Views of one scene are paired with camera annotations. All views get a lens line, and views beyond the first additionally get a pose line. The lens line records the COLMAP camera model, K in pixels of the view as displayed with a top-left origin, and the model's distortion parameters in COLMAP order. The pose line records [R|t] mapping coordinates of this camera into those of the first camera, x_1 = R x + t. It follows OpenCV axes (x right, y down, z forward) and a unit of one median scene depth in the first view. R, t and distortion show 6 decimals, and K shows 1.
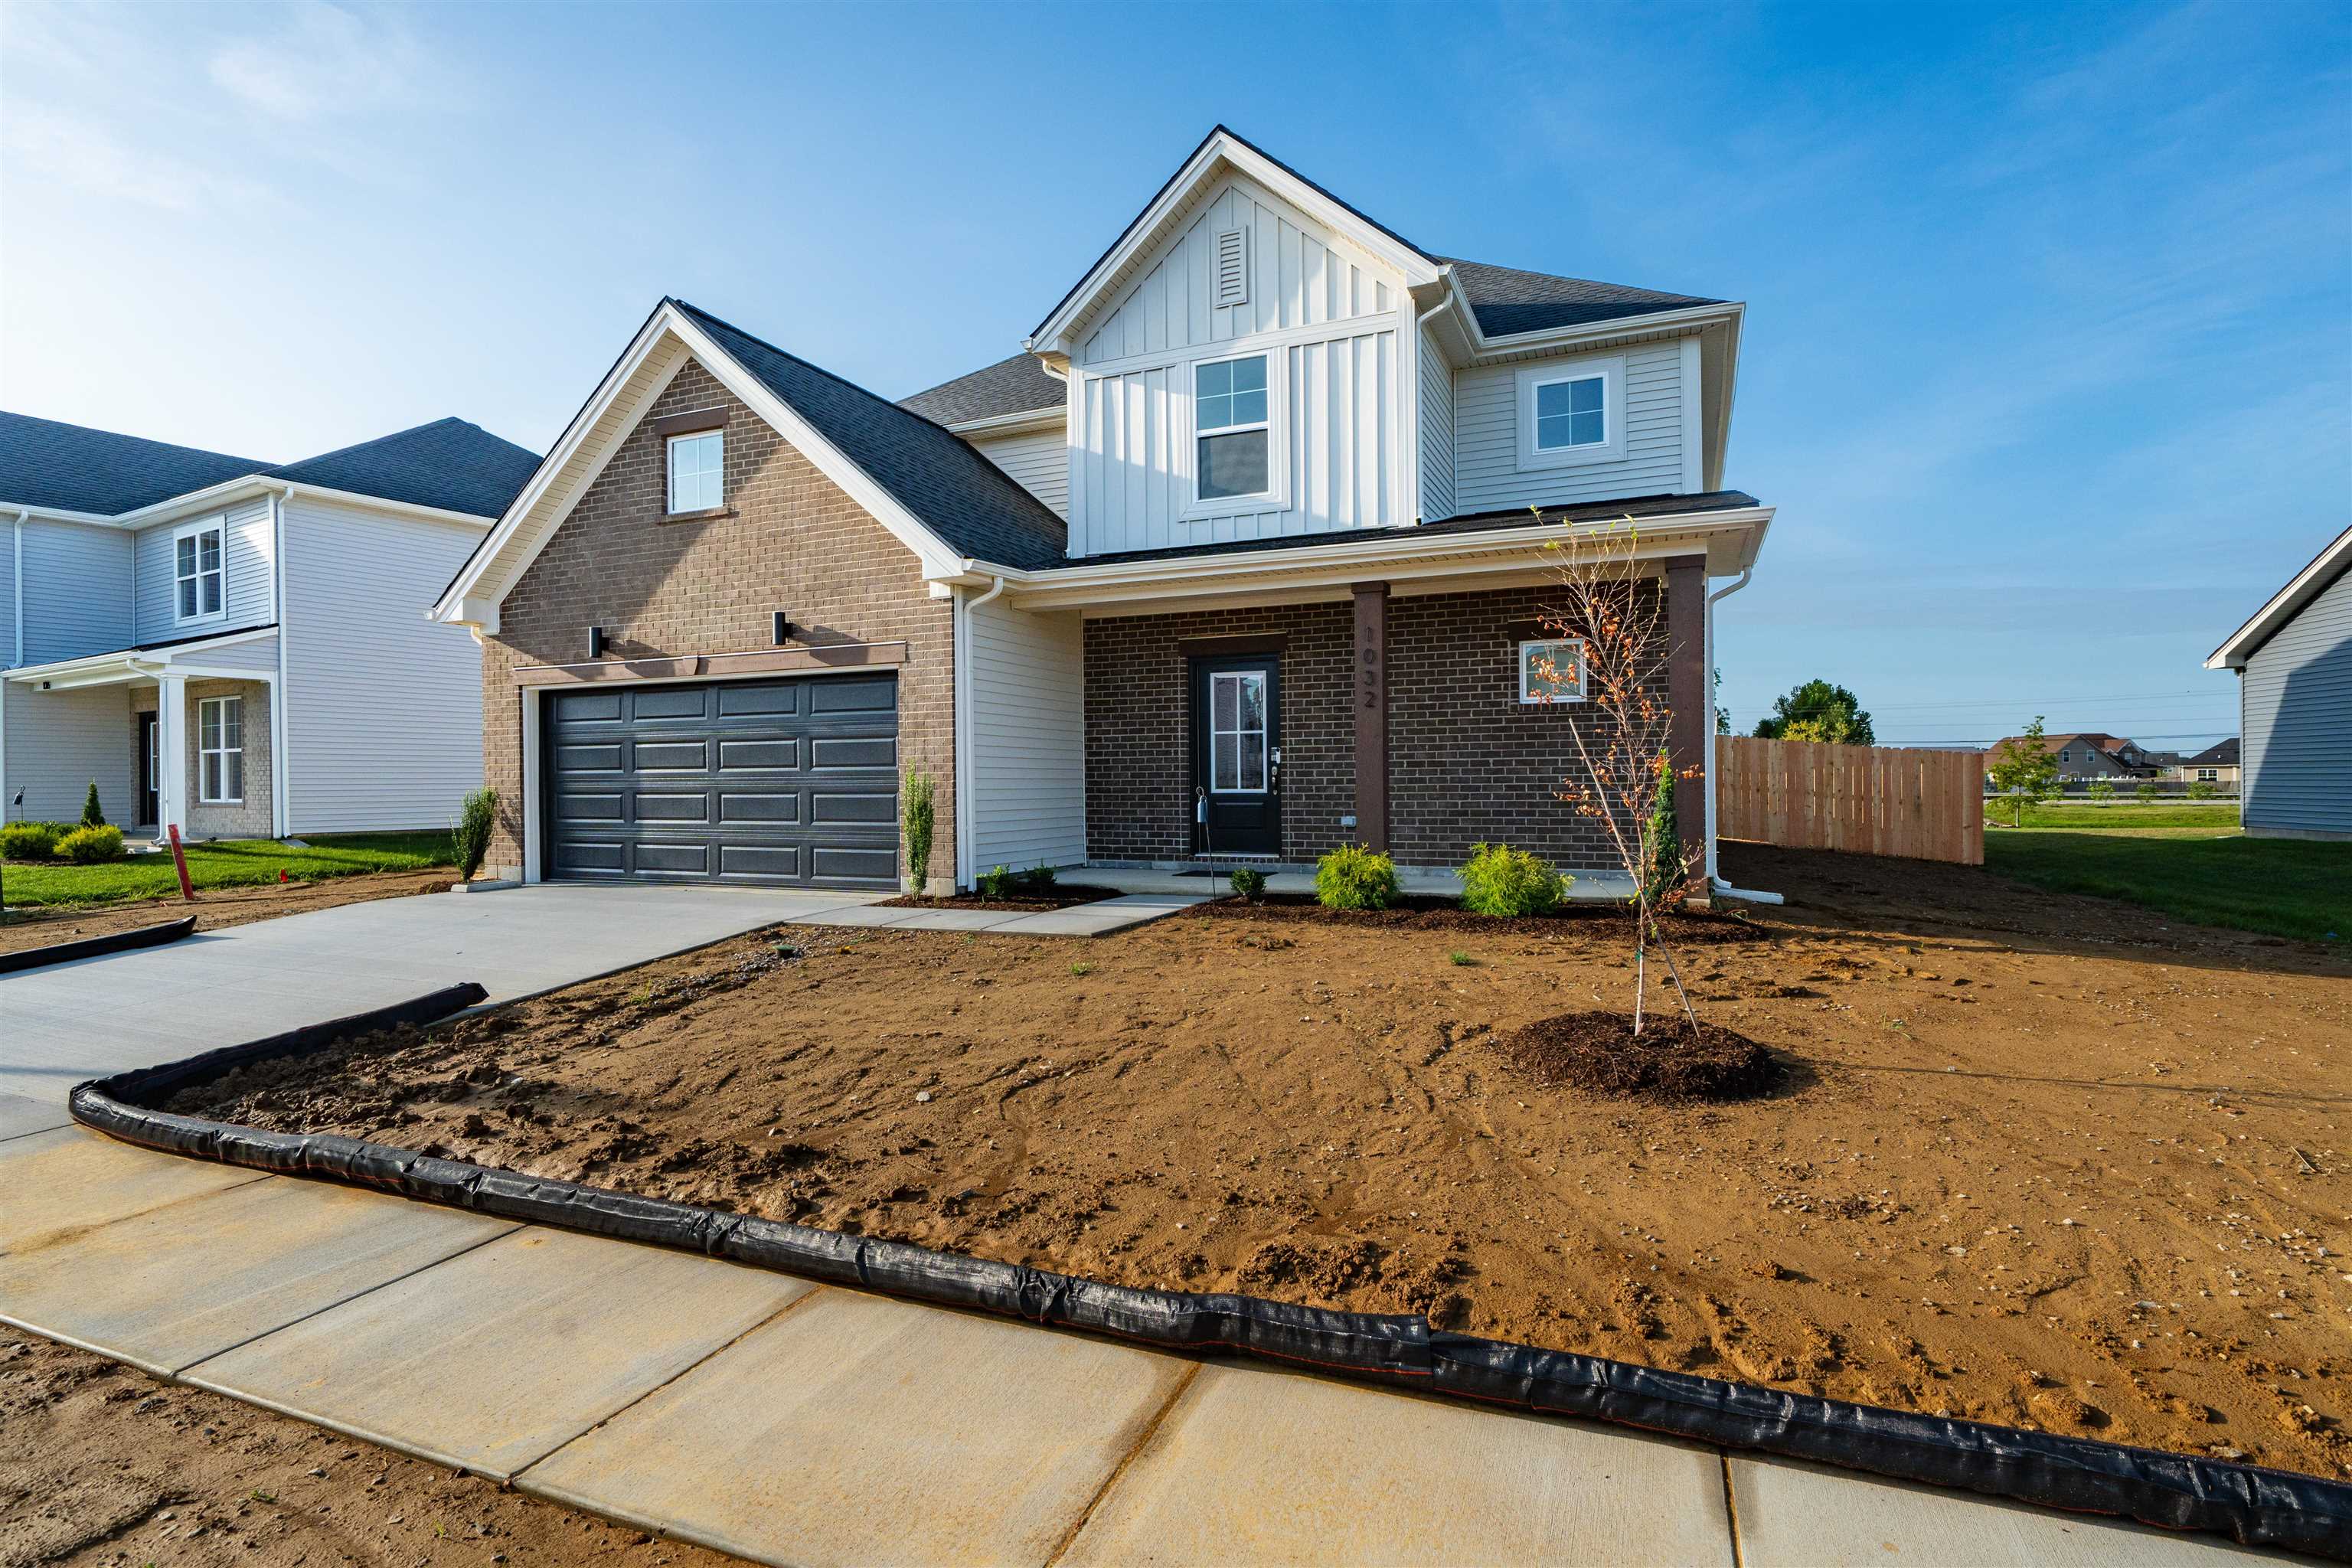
lens RADIAL K [[1141.5, 0, 1180.2], [0, 1141.5, 781.3], [0, 0, 1]] dist [0.002924, 0.000162]
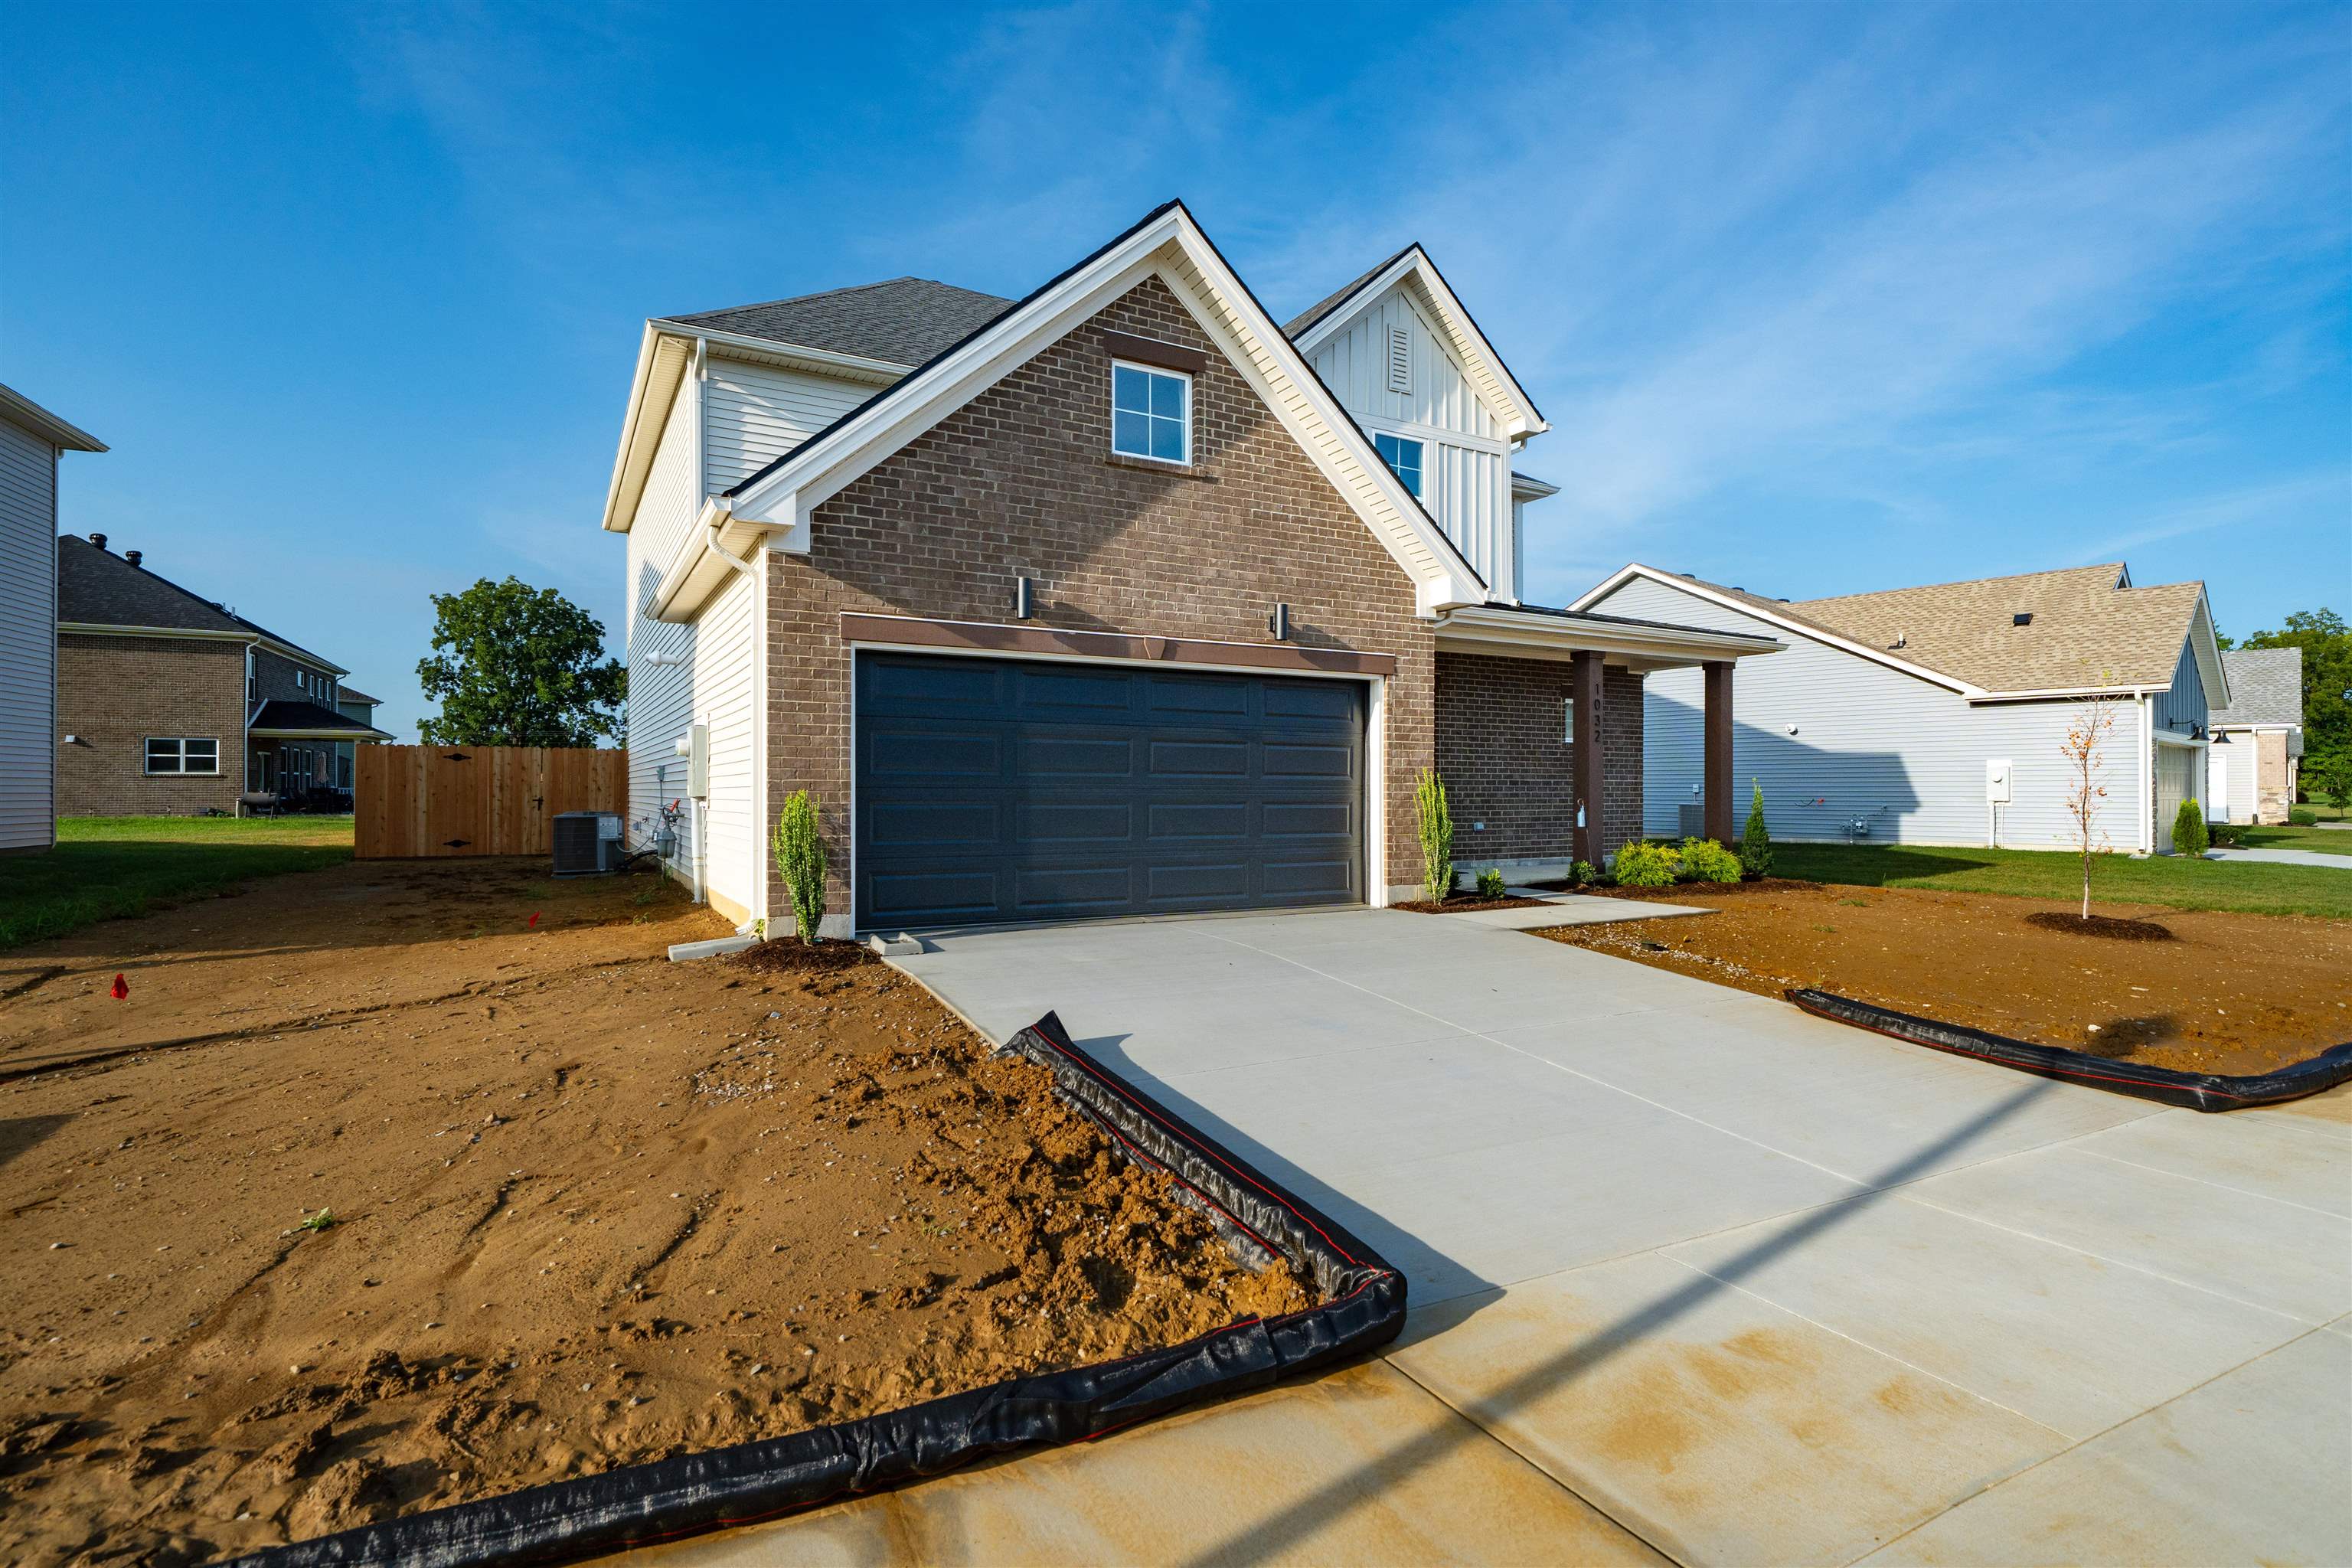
lens RADIAL K [[1138.1, 0, 1179.0], [0, 1138.1, 781.1], [0, 0, 1]] dist [-0.002641, -0.000063]
pose [[0.604654, 0.018086, 0.796283, -1.057282], [-0.004453, 0.999803, -0.019328, 0.009662], [-0.796476, 0.008141, 0.604615, 0.491037]]
